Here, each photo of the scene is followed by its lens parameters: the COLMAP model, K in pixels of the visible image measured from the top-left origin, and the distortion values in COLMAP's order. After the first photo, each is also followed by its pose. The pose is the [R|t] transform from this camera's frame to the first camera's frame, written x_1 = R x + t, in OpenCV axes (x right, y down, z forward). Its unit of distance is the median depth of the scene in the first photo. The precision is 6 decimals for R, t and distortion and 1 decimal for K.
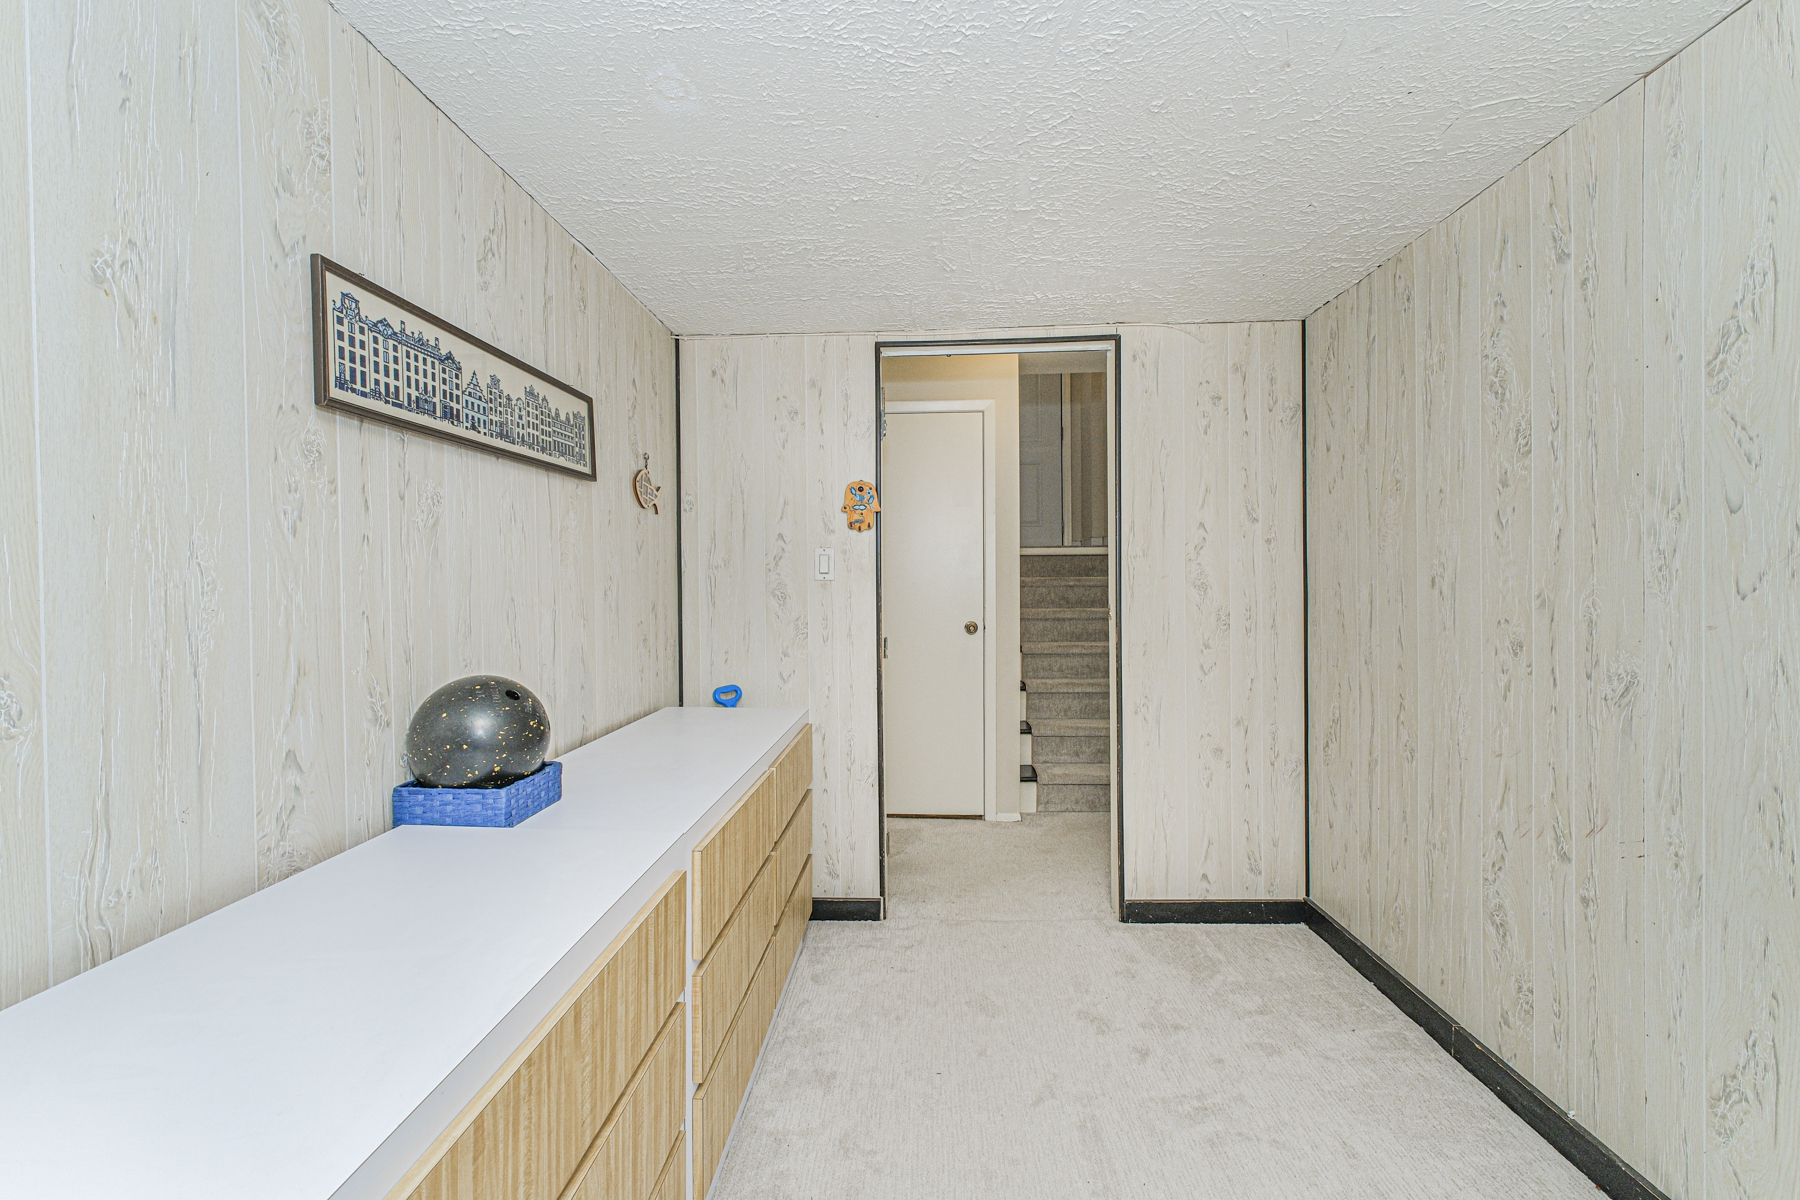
lens RADIAL K [[1375.4, 0, 900.0], [0, 1375.4, 600.0], [0, 0, 1]] dist [0.094341, 0.000359]
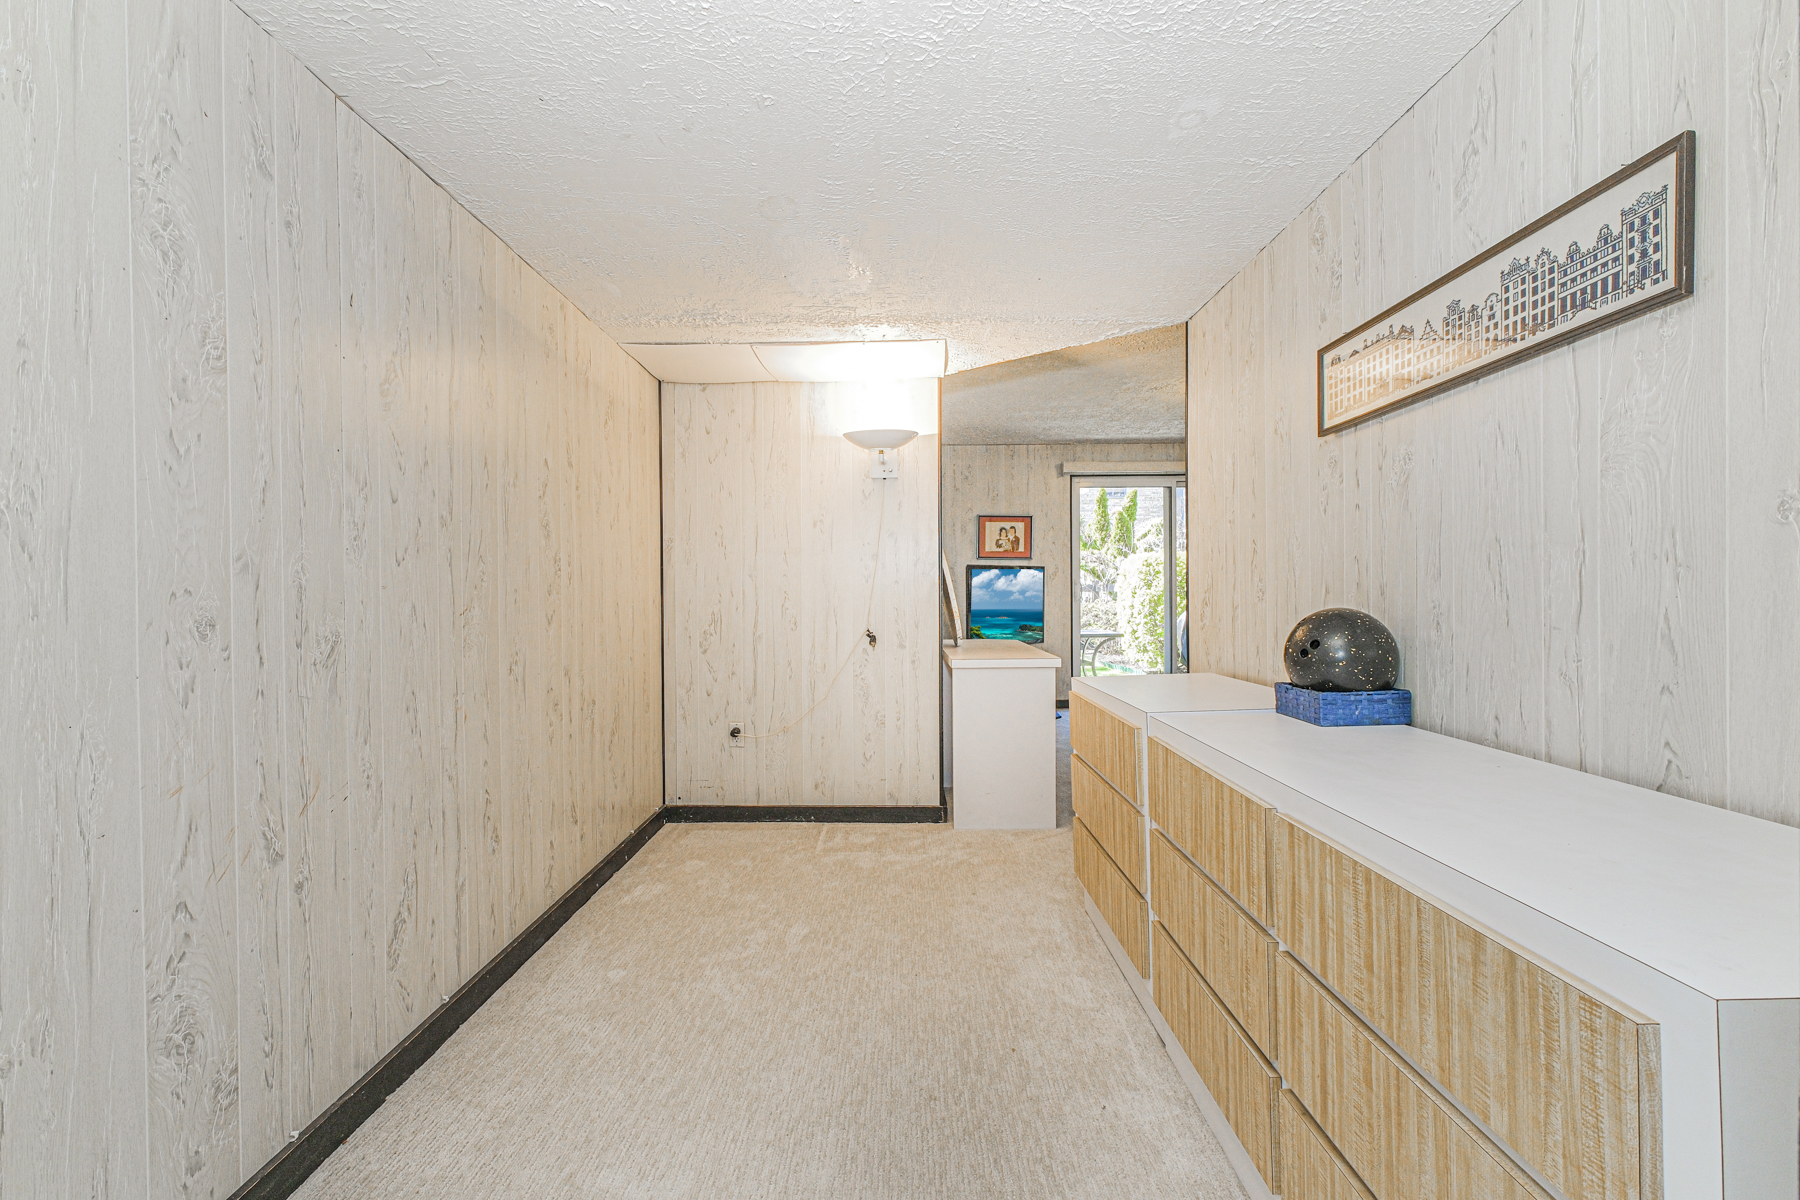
lens RADIAL K [[1375.4, 0, 900.0], [0, 1375.4, 600.0], [0, 0, 1]] dist [0.094341, 0.000359]
pose [[-0.999529, 0.020033, -0.023250, 0.103518], [0.019628, 0.999654, 0.017524, 0.014983], [0.023593, 0.017059, -0.999576, 1.901744]]
